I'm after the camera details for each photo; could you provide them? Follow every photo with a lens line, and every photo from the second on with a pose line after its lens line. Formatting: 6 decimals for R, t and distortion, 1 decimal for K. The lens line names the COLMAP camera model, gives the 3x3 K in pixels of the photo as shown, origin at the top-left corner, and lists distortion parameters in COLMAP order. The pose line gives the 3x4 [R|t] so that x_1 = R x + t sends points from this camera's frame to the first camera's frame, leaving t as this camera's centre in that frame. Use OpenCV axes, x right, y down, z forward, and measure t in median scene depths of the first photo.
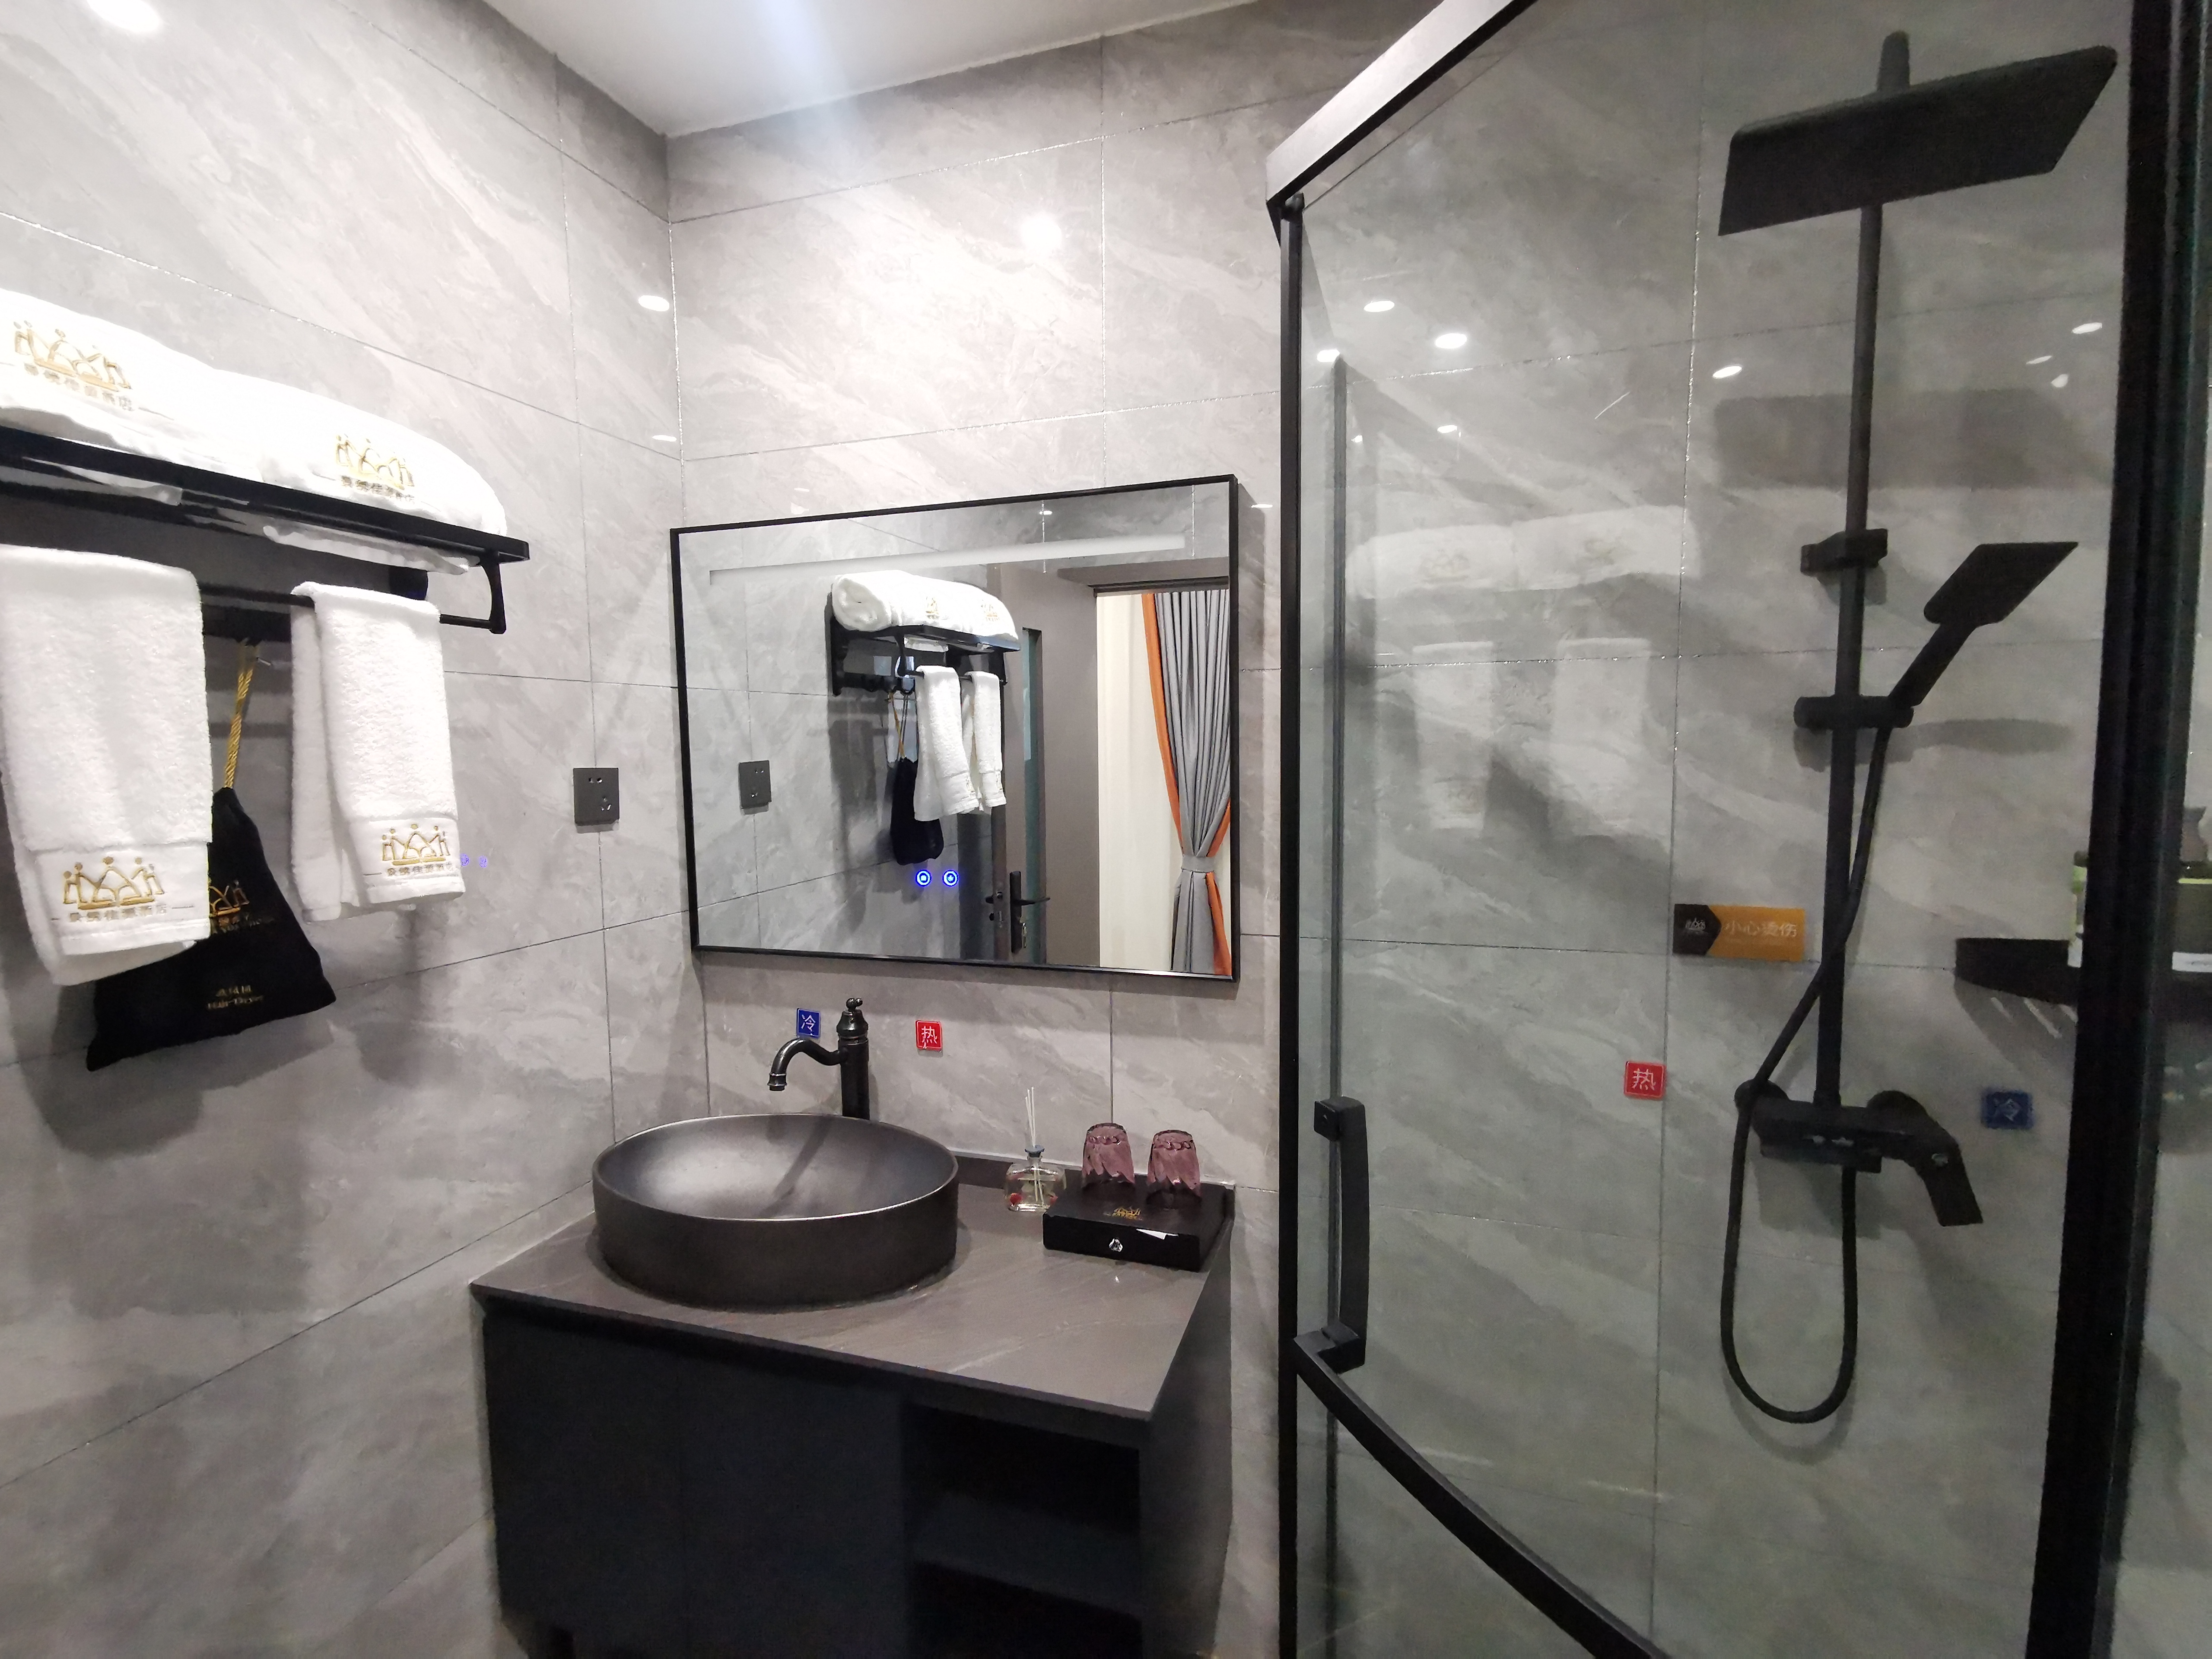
lens RADIAL K [[1036.6, 0, 1099.0], [0, 1036.6, 824.2], [0, 0, 1]] dist [0.000710, 0.000148]
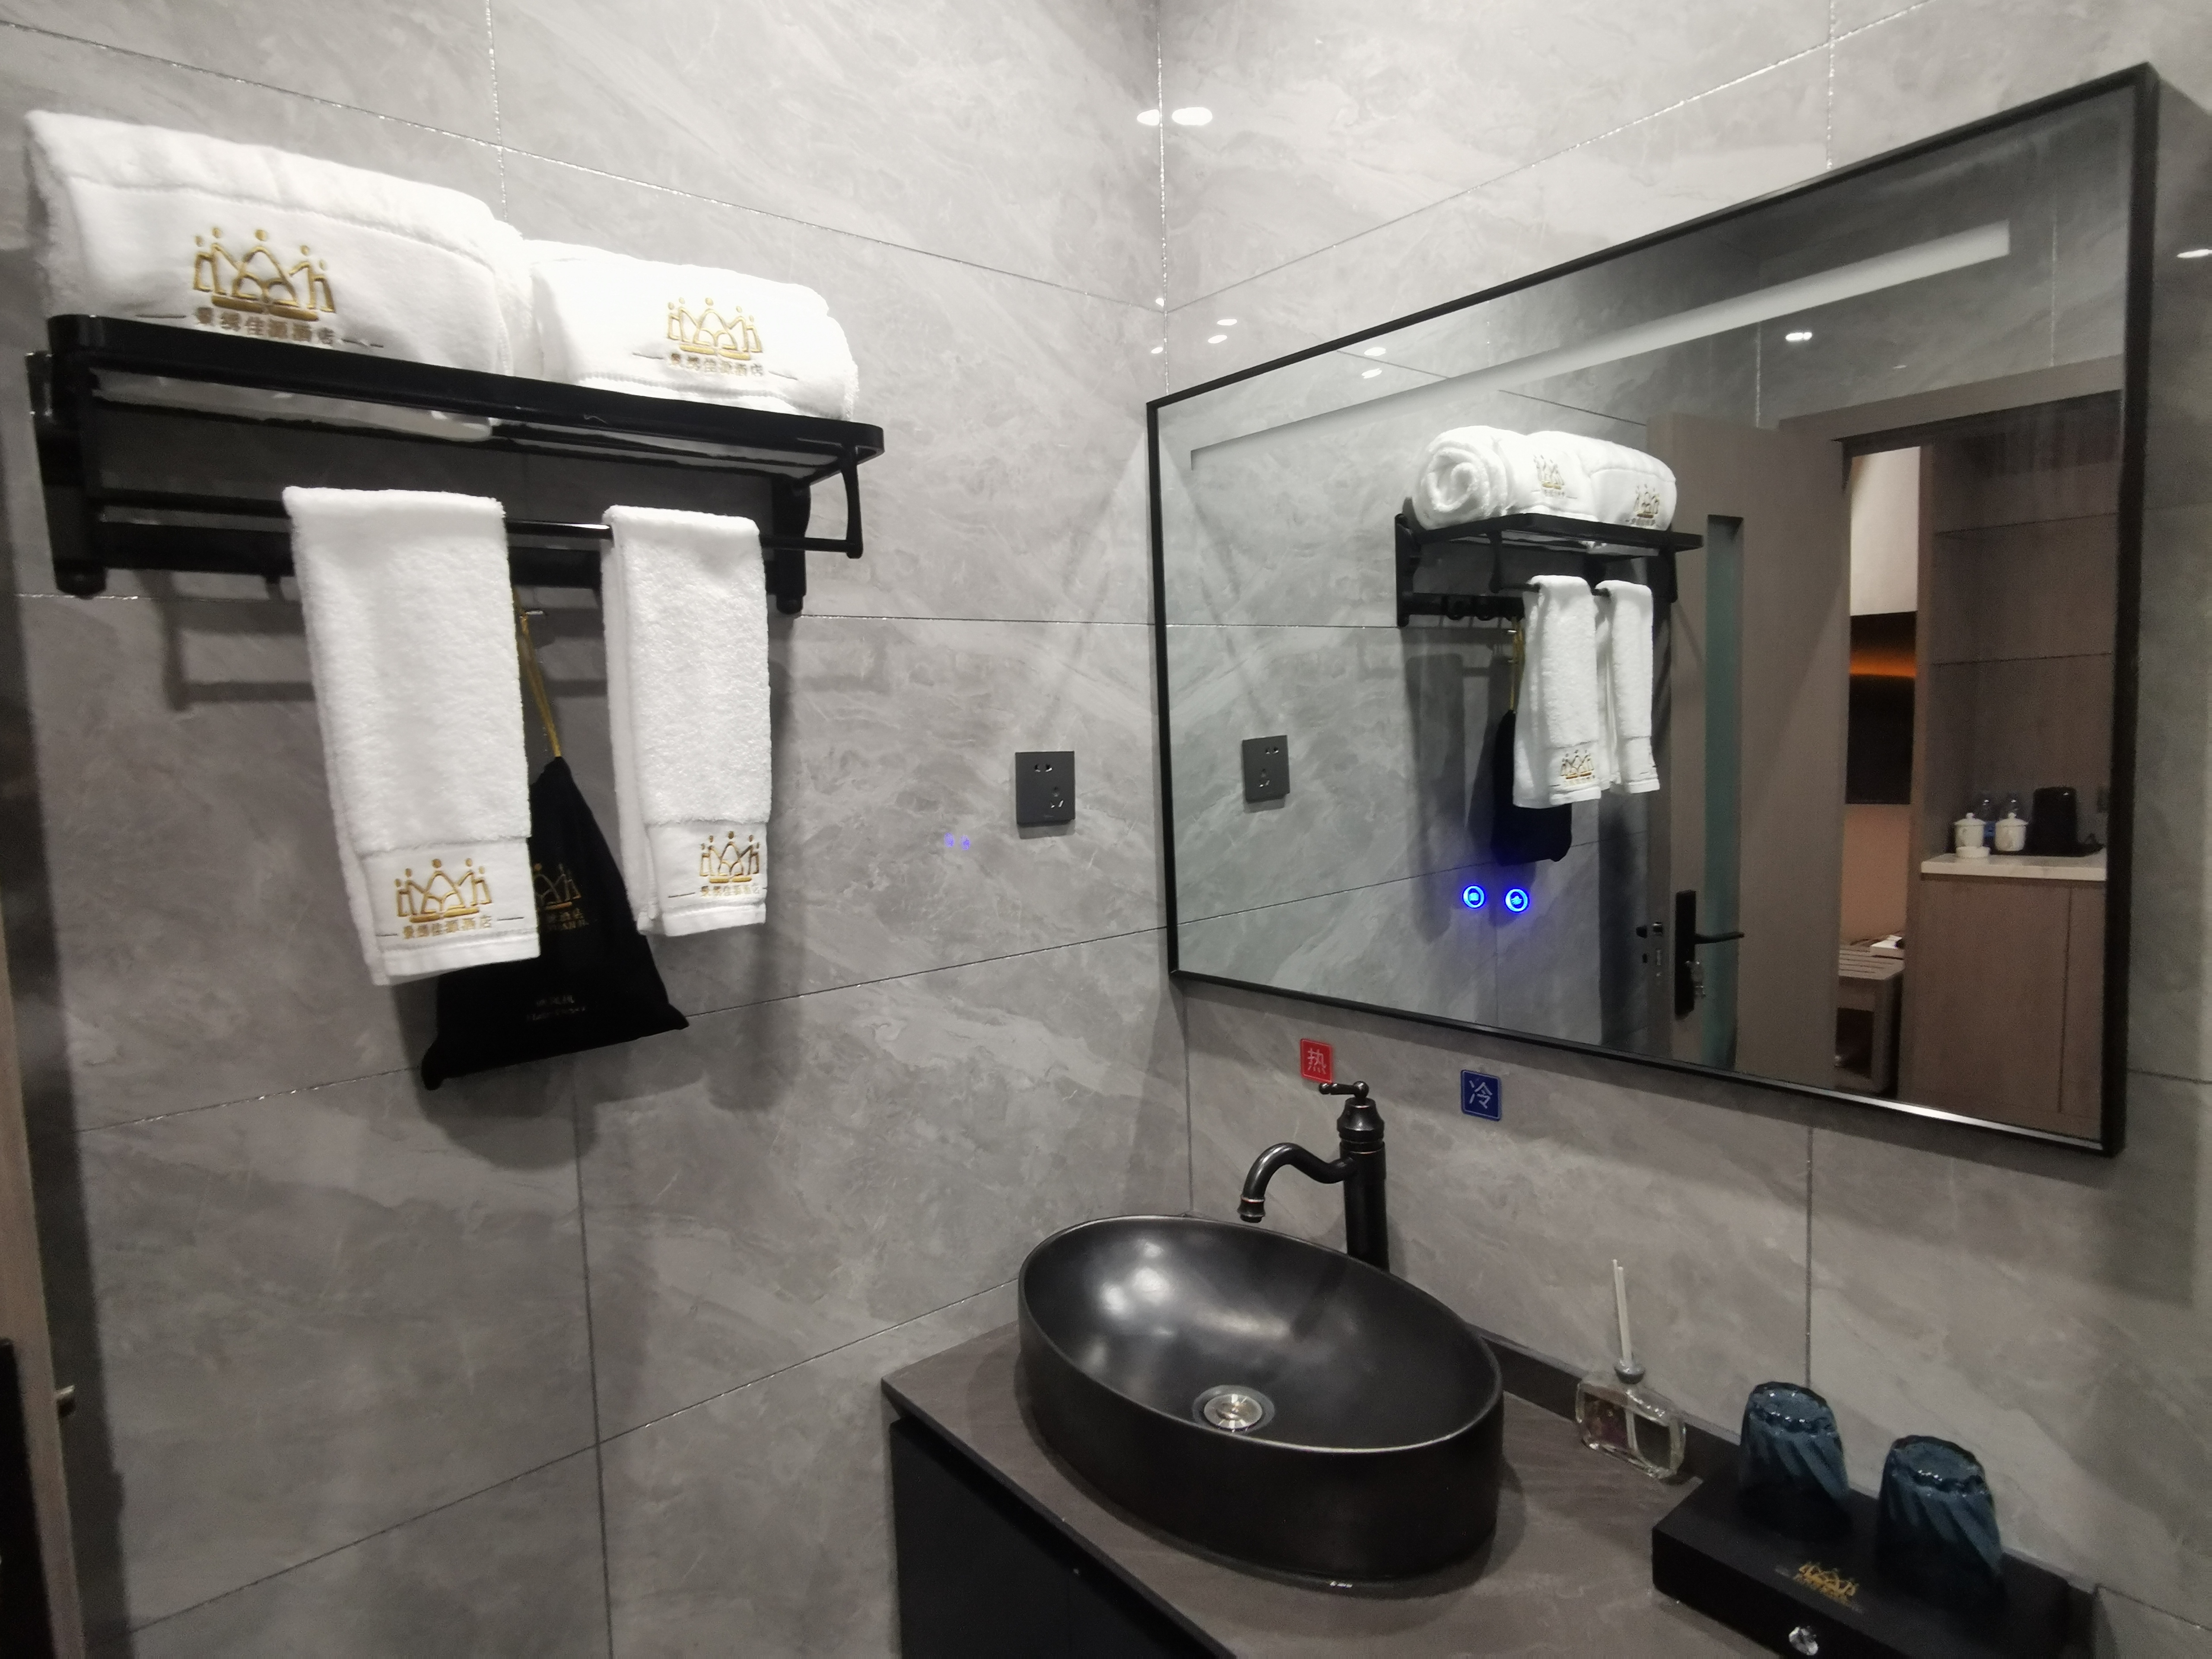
lens RADIAL K [[1262.1, 0, 1116.9], [0, 1262.1, 817.3], [0, 0, 1]] dist [0.002720, 0.032509]
pose [[0.851145, 0.033743, -0.523844, 0.048100], [-0.023589, 0.999382, 0.026047, -0.020562], [0.524400, -0.009813, 0.851416, 0.257435]]
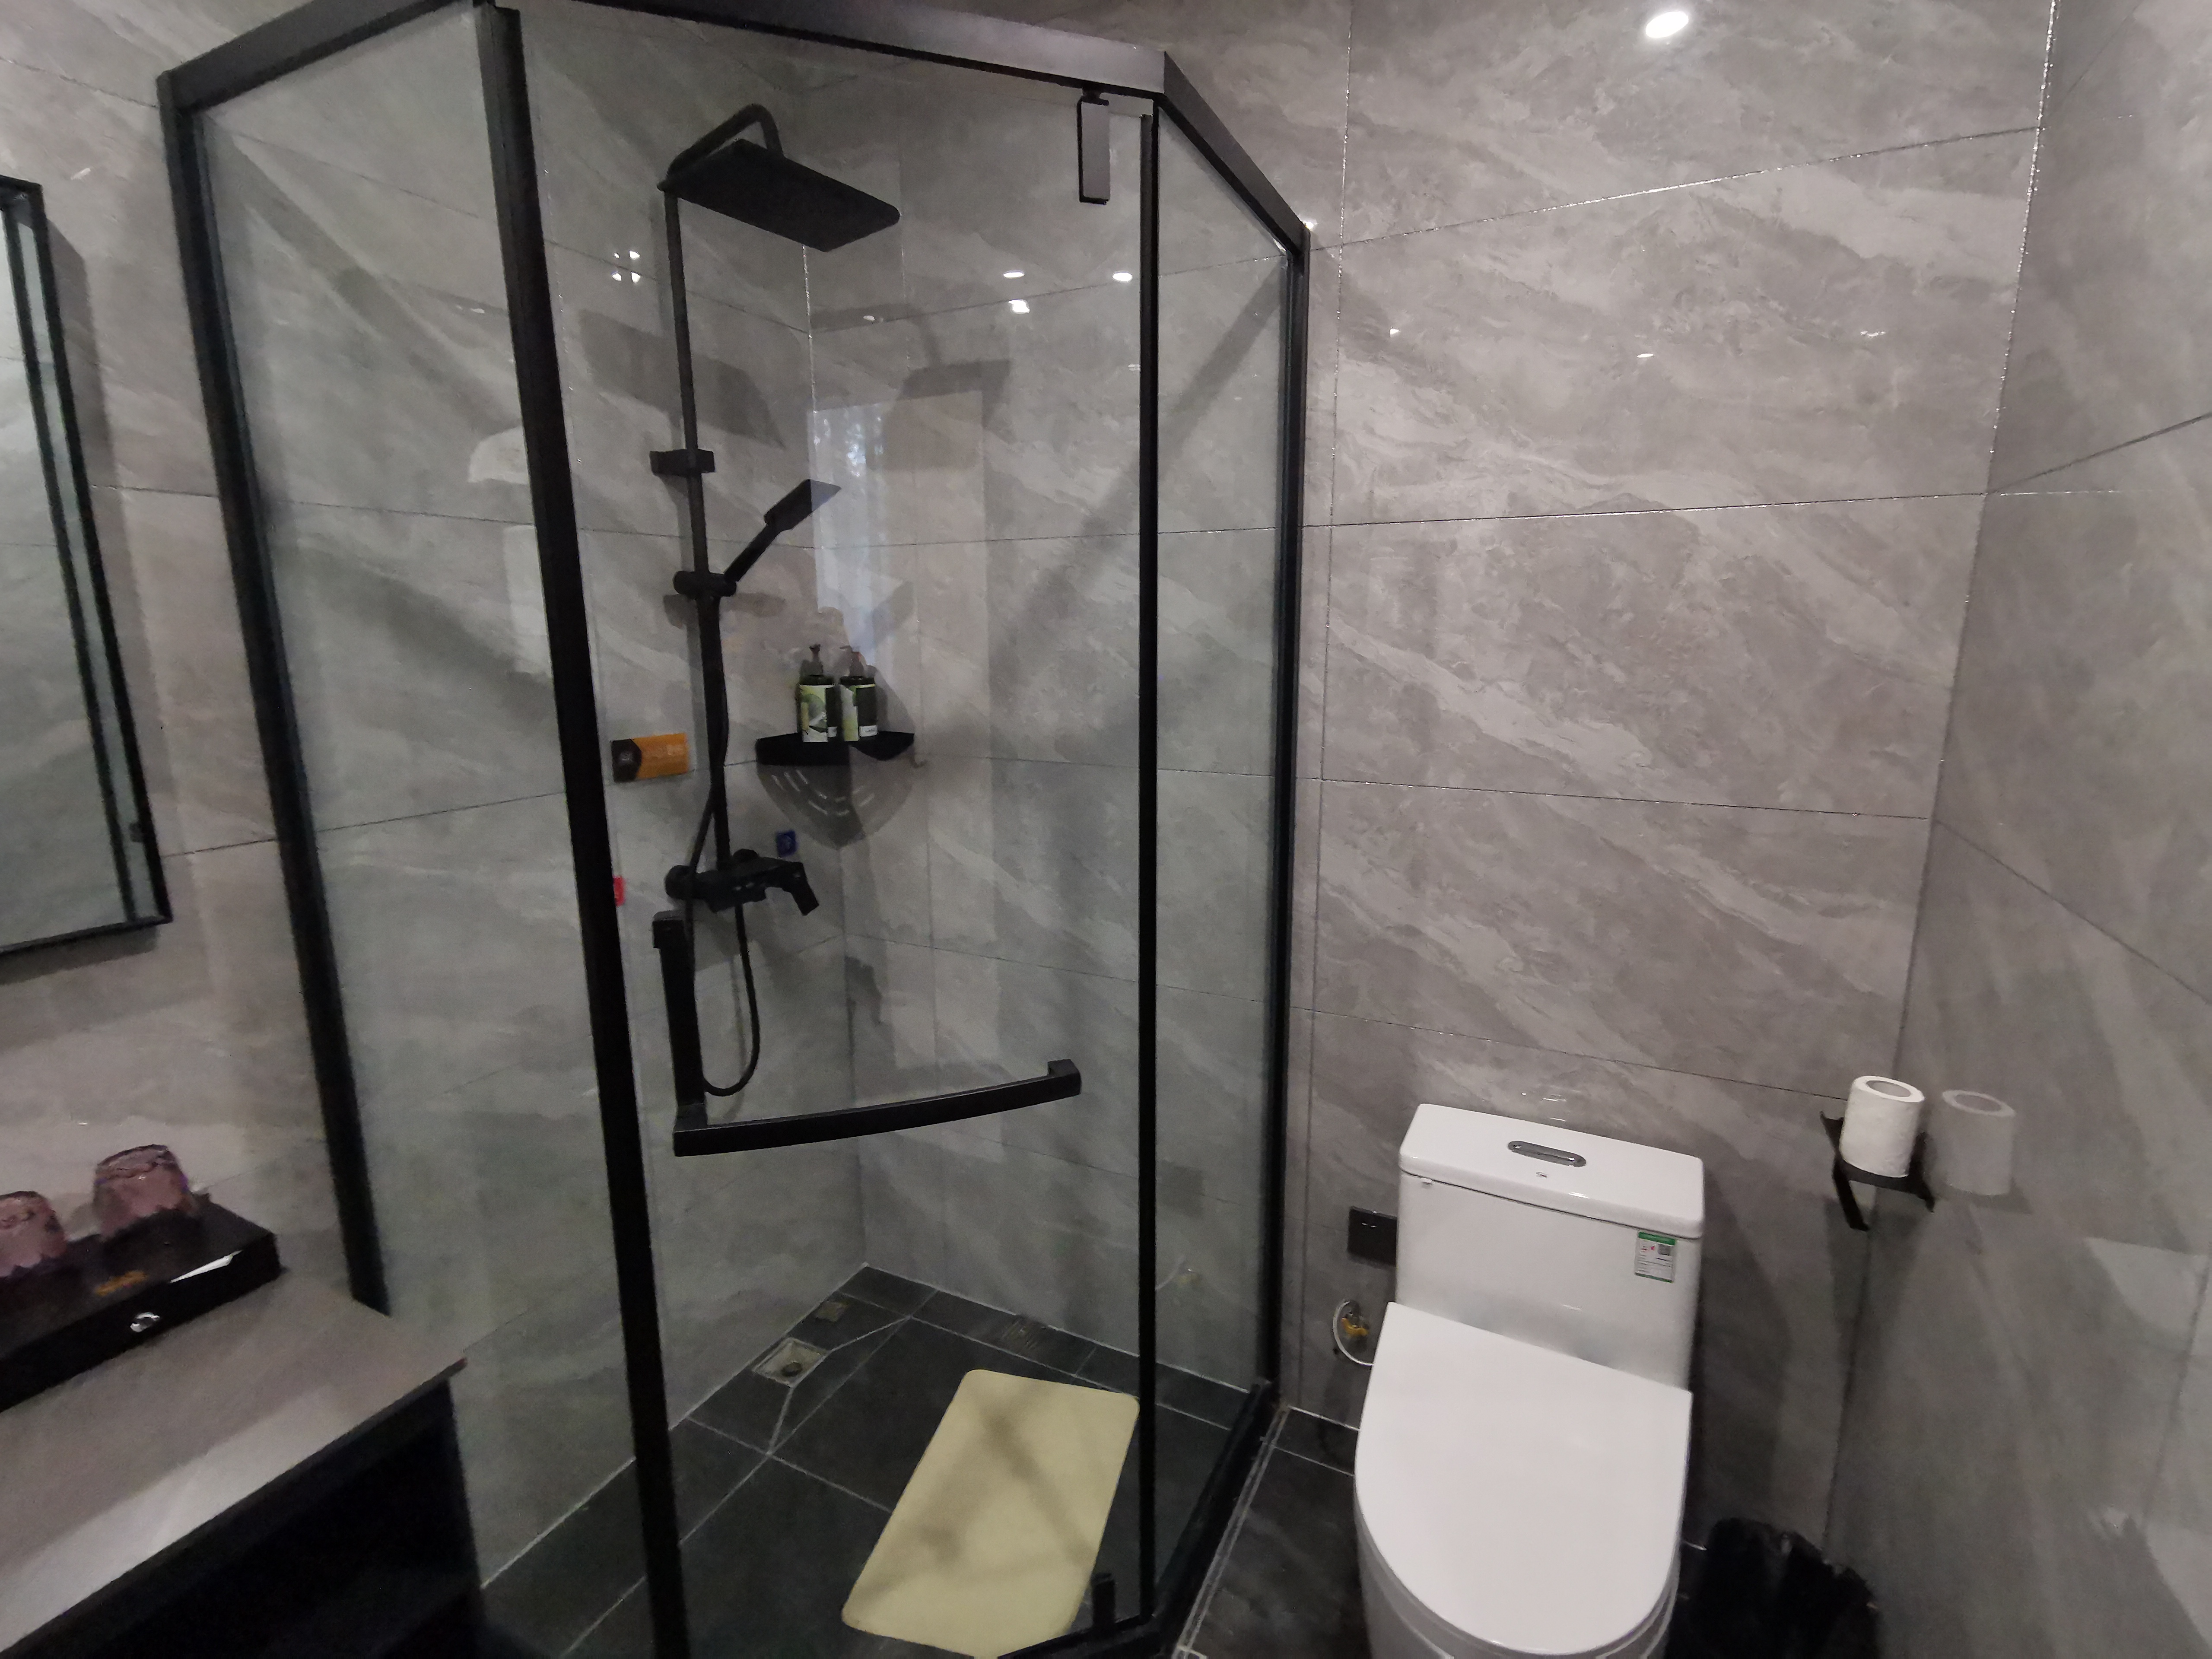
lens RADIAL K [[1012.5, 0, 1106.0], [0, 1012.5, 829.5], [0, 0, 1]] dist [0.025956, 0.000054]
pose [[0.139313, -0.190305, 0.971790, -0.486539], [0.082372, 0.980186, 0.180140, 0.010437], [-0.986816, 0.054953, 0.152228, 0.230240]]
